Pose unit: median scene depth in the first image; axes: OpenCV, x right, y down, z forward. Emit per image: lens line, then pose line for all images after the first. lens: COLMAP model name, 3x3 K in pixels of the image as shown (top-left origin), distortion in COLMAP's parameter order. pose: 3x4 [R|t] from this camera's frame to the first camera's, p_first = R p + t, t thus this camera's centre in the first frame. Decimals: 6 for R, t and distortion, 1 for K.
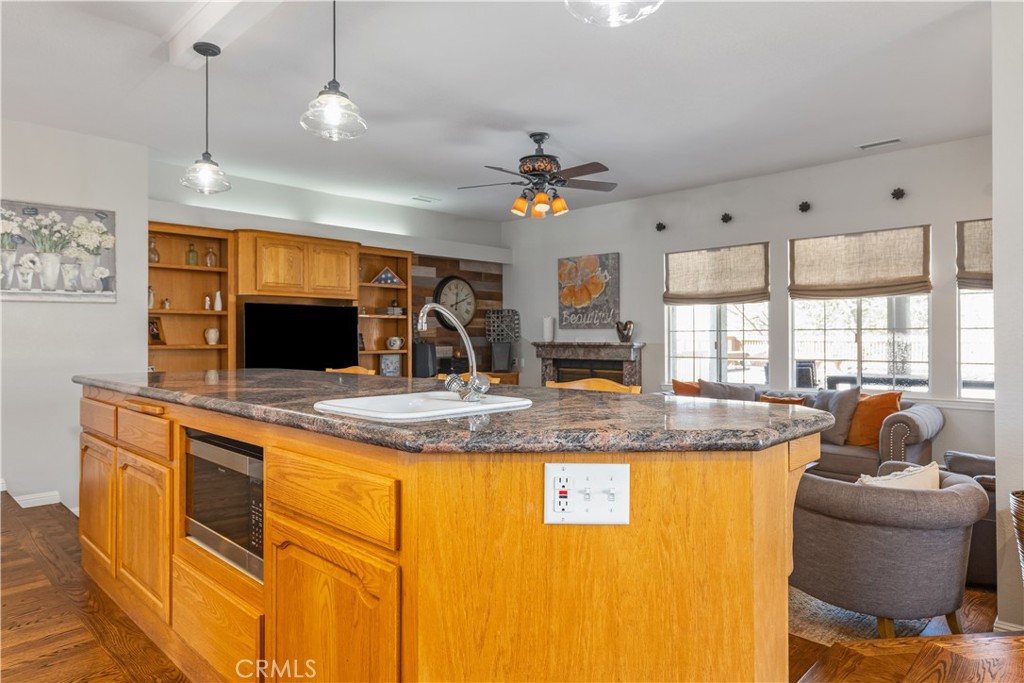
lens RADIAL K [[645.5, 0, 464.5], [0, 645.5, 326.4], [0, 0, 1]] dist [0.002578, -0.001048]
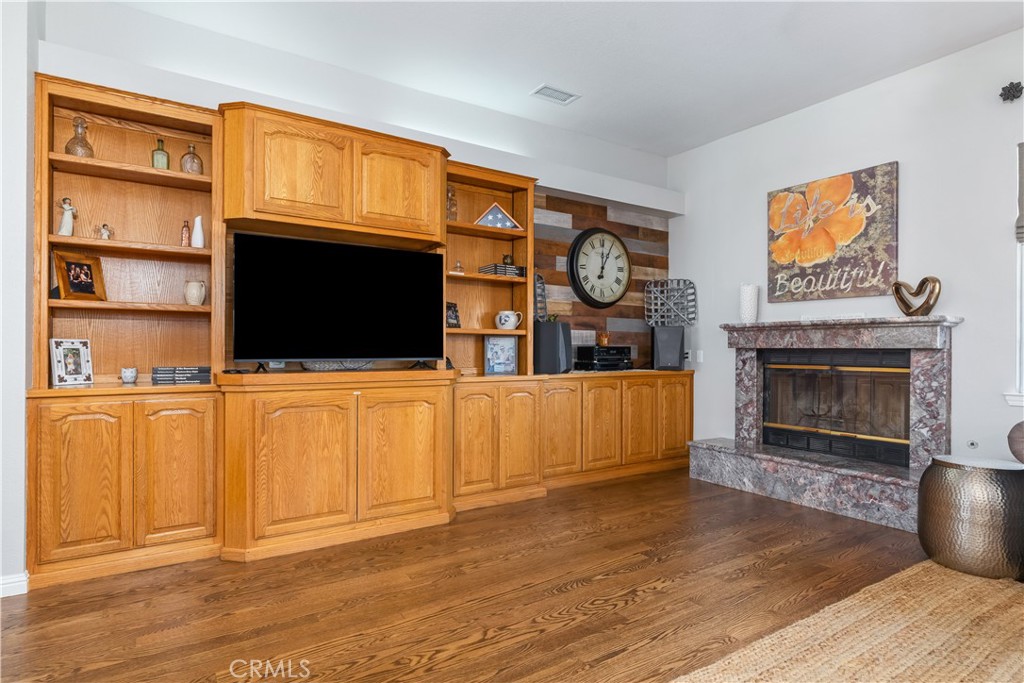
lens RADIAL K [[549.7, 0, 461.8], [0, 549.7, 344.5], [0, 0, 1]] dist [-0.005260, -0.000268]
pose [[0.971119, 0.007401, -0.238481, -0.019547], [-0.005036, 0.999932, 0.010524, 0.045181], [0.238542, -0.009019, 0.971090, 0.444916]]
